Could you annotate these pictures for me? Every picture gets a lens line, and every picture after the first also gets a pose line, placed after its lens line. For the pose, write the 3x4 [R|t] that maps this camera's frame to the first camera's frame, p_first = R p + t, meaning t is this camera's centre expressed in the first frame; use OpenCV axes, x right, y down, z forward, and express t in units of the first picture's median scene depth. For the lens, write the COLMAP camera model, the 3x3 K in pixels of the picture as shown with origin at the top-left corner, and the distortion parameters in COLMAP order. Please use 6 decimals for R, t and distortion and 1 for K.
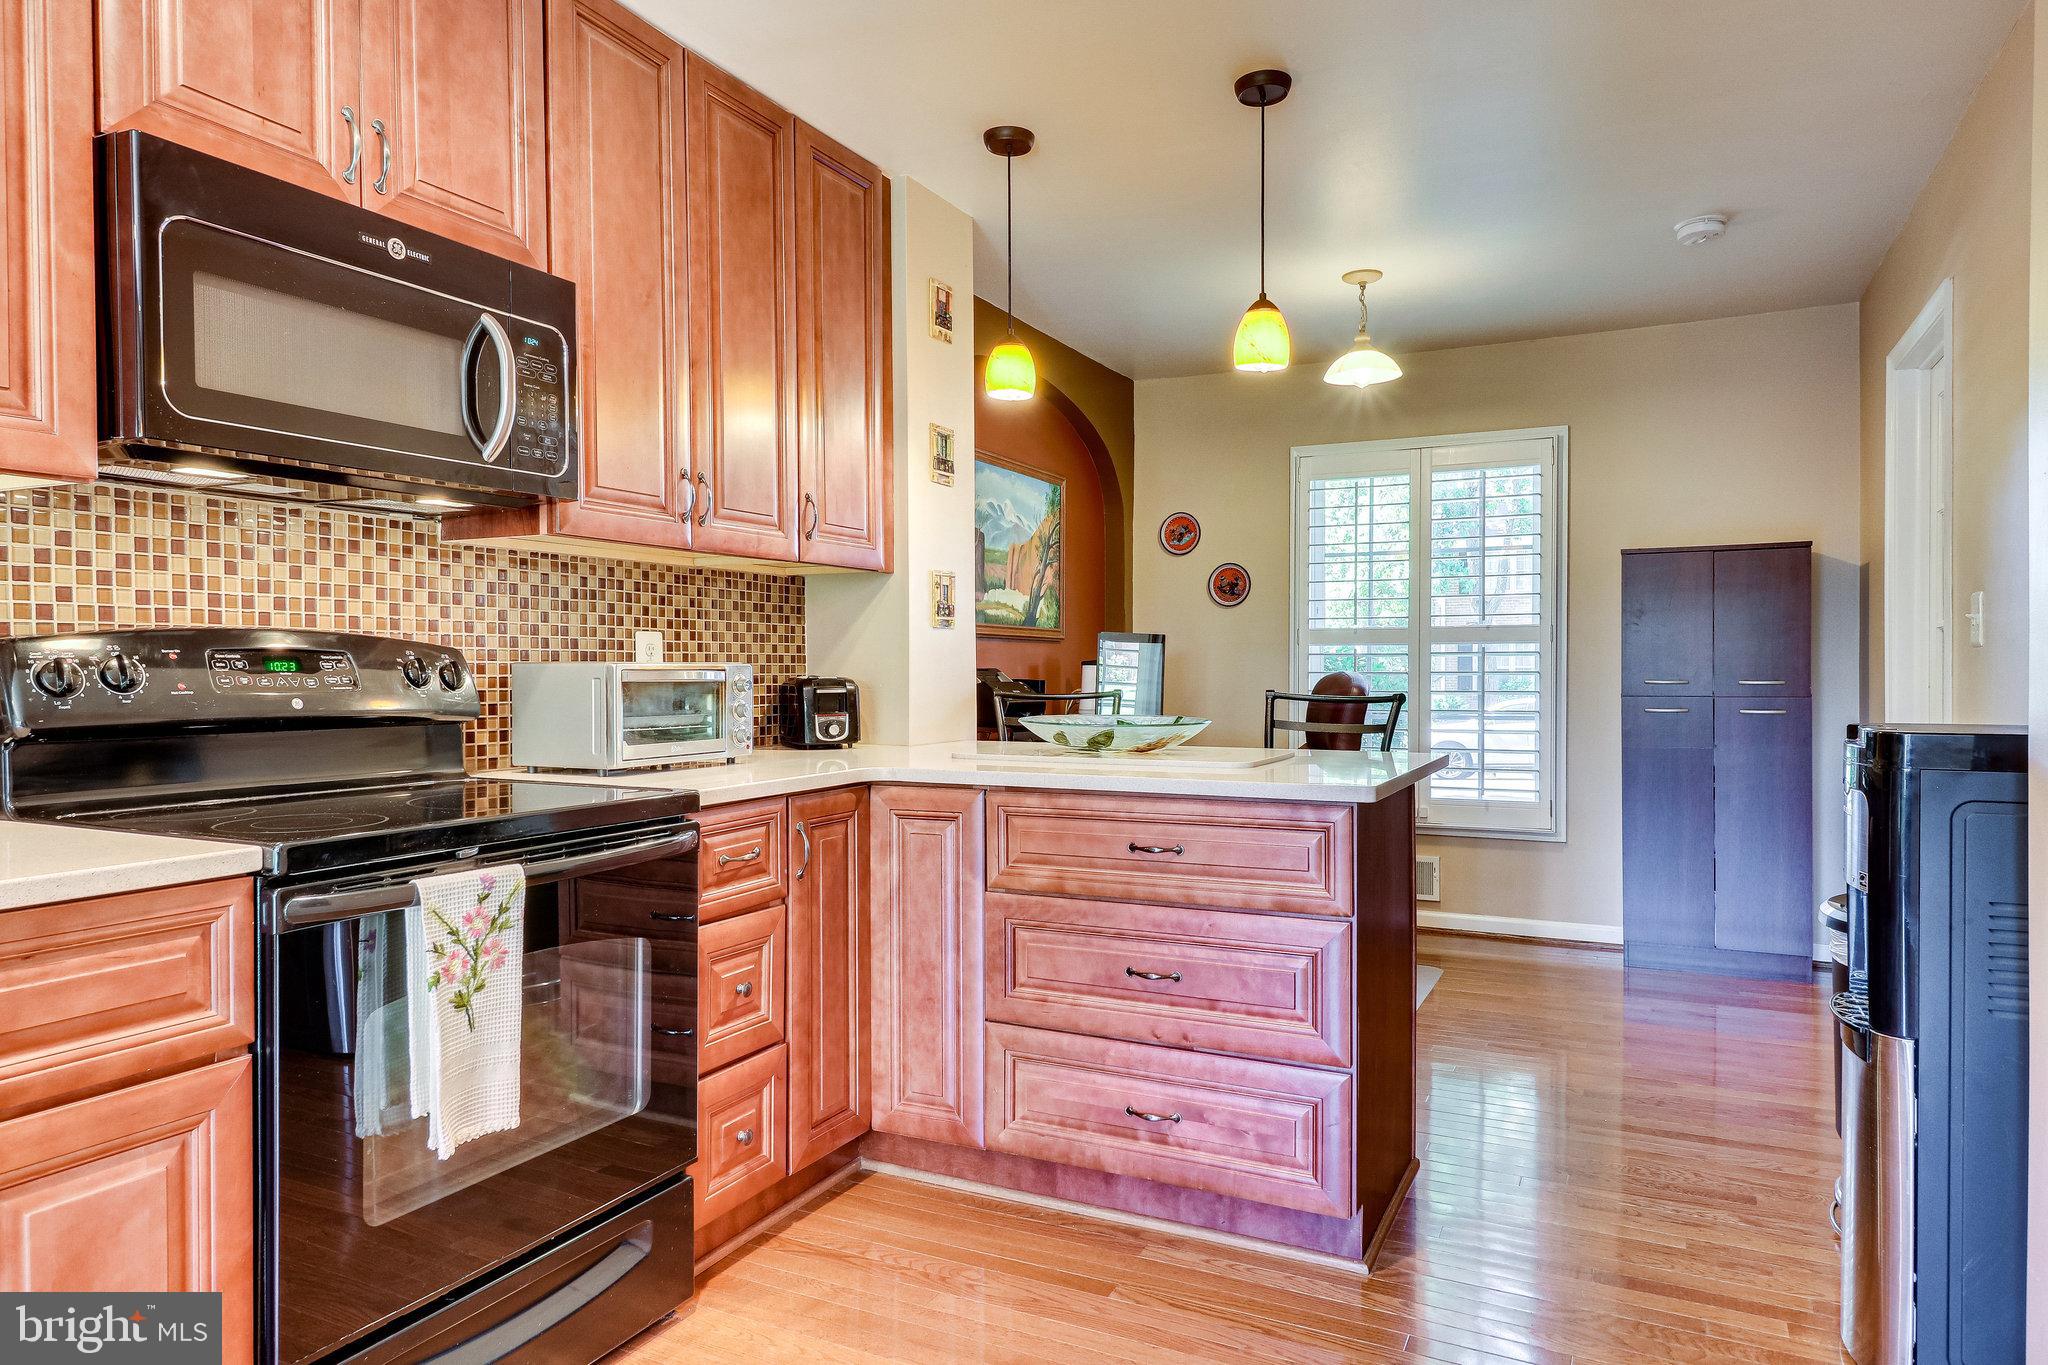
lens RADIAL K [[1269.5, 0, 1023.4], [0, 1269.5, 687.2], [0, 0, 1]] dist [0.025331, -0.004932]
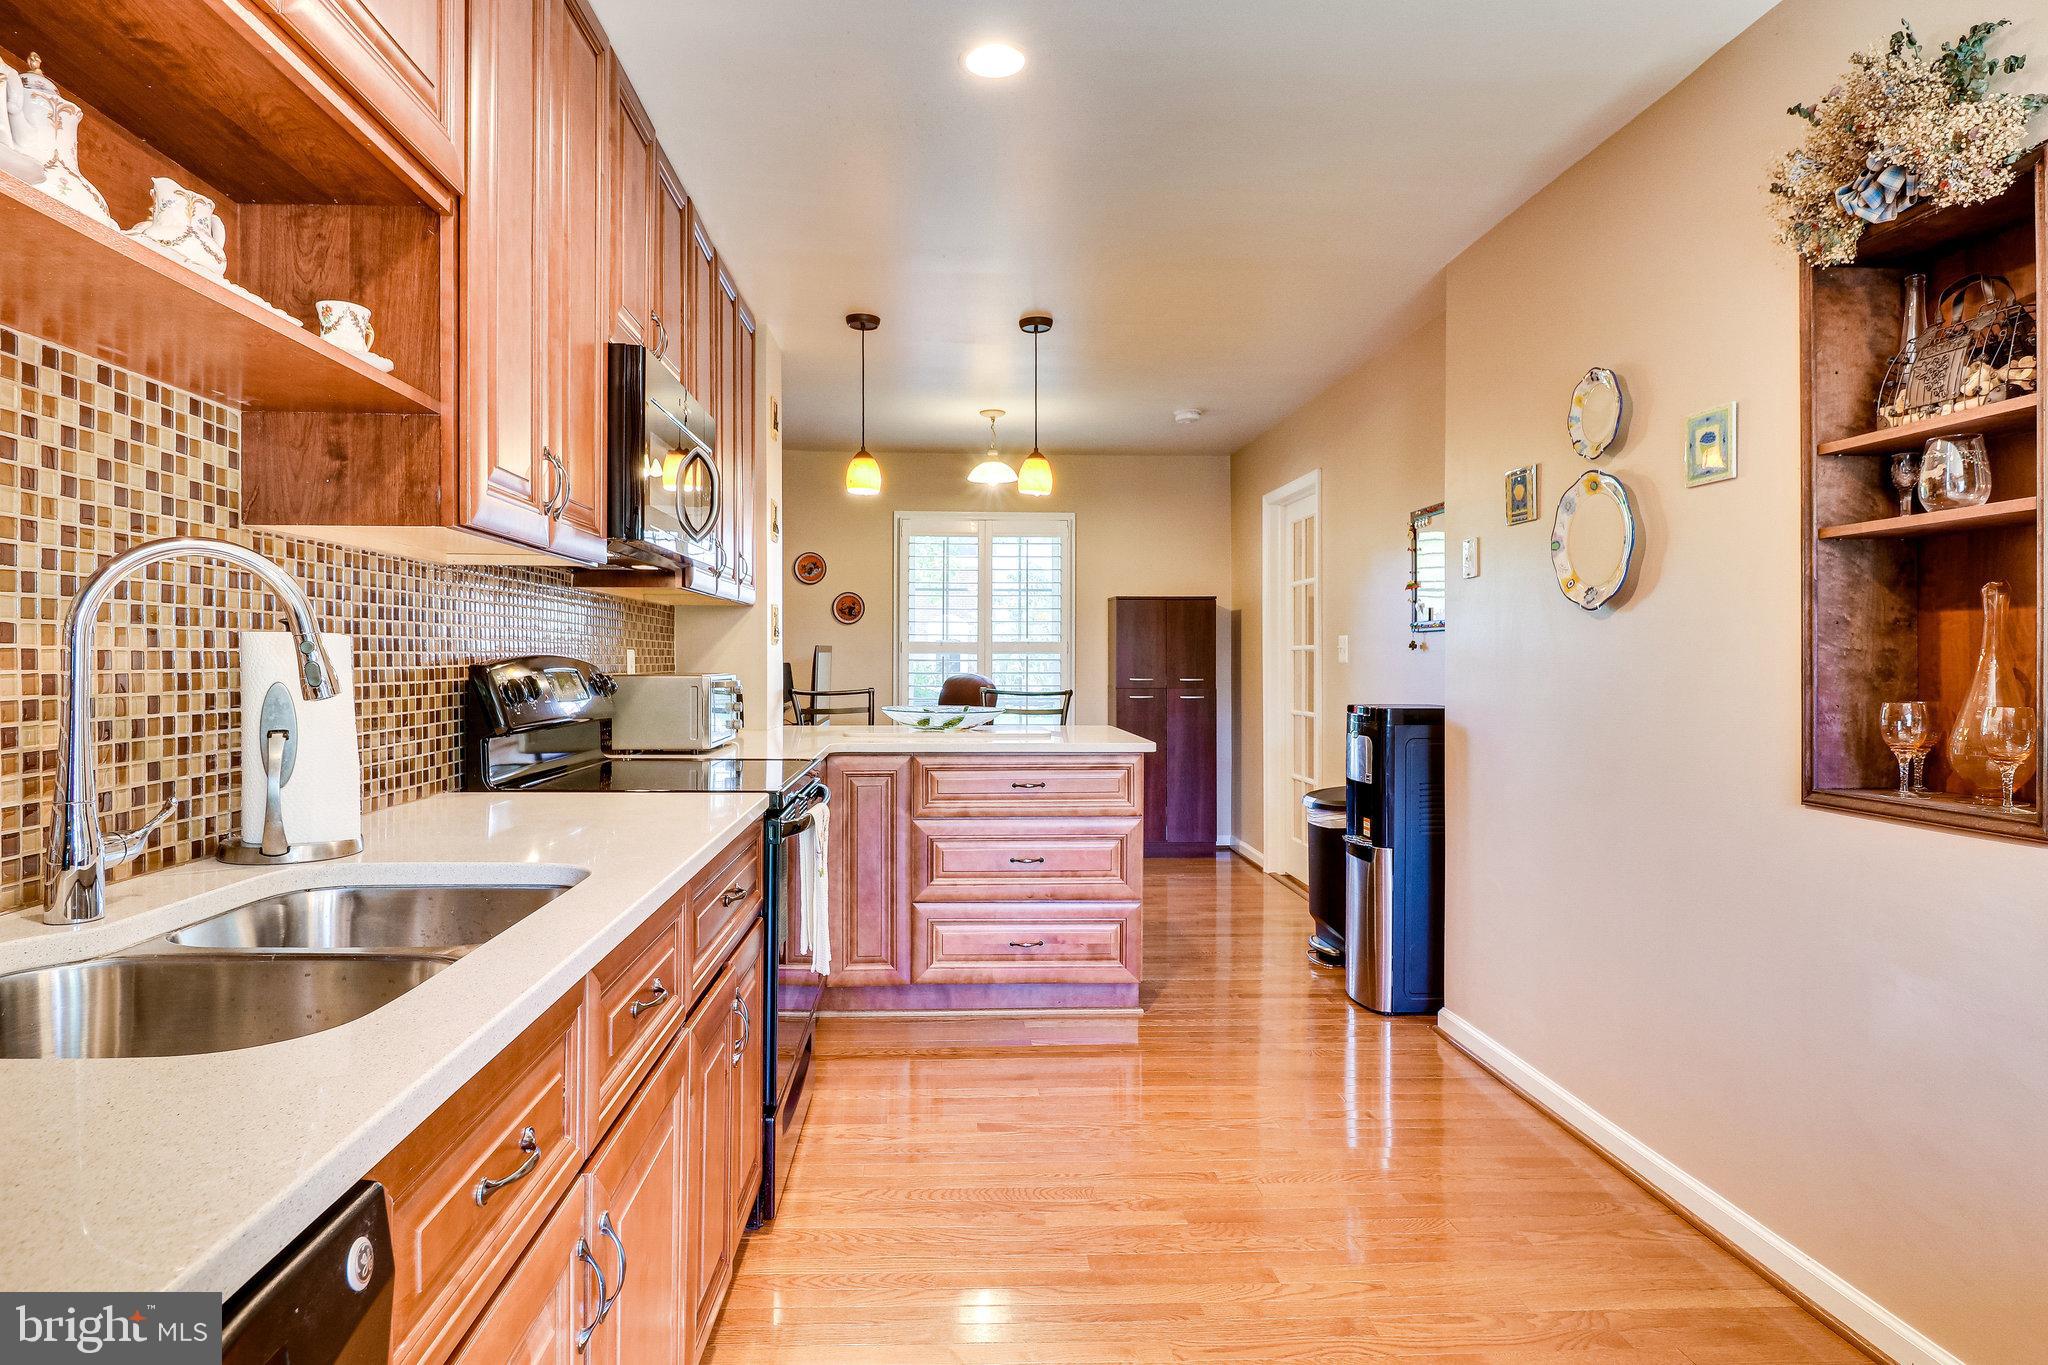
lens RADIAL K [[1110.9, 0, 954.4], [0, 1110.9, 667.7], [0, 0, 1]] dist [0.022811, -0.007910]
pose [[0.886957, 0.000275, 0.461852, -0.623084], [0.003029, 0.999975, -0.006414, -0.018047], [-0.461842, 0.007088, 0.886934, -0.246006]]
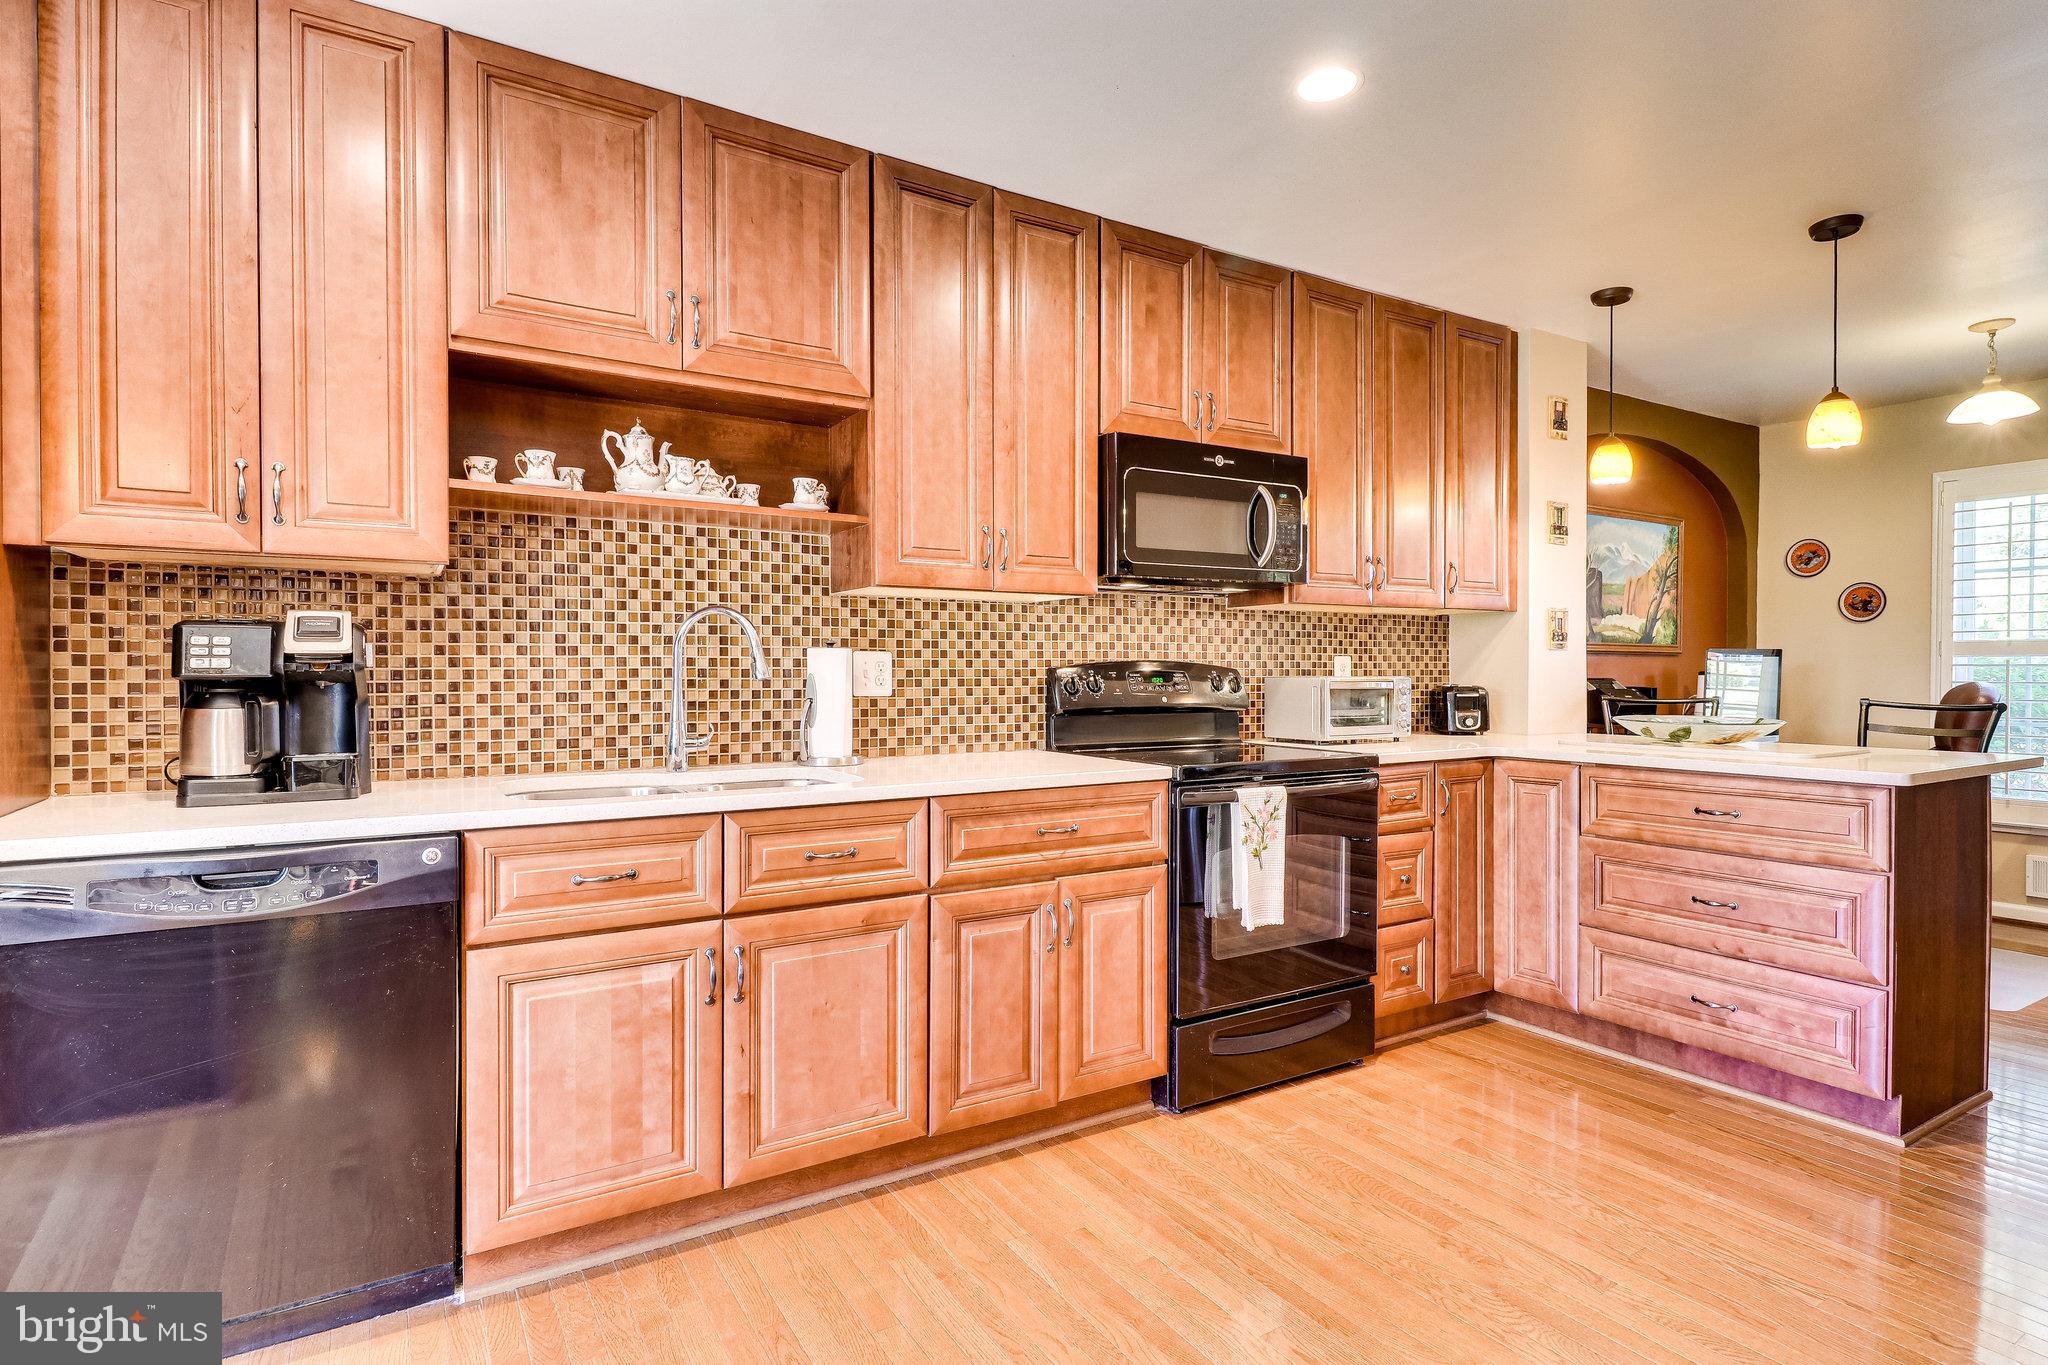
lens RADIAL K [[1042.9, 0, 1023.5], [0, 1042.9, 686.2], [0, 0, 1]] dist [0.020812, -0.010864]
pose [[0.846835, 0.006656, -0.531814, 0.068235], [-0.007708, 0.999970, 0.000242, -0.004645], [0.531800, 0.003894, 0.846861, -0.351830]]
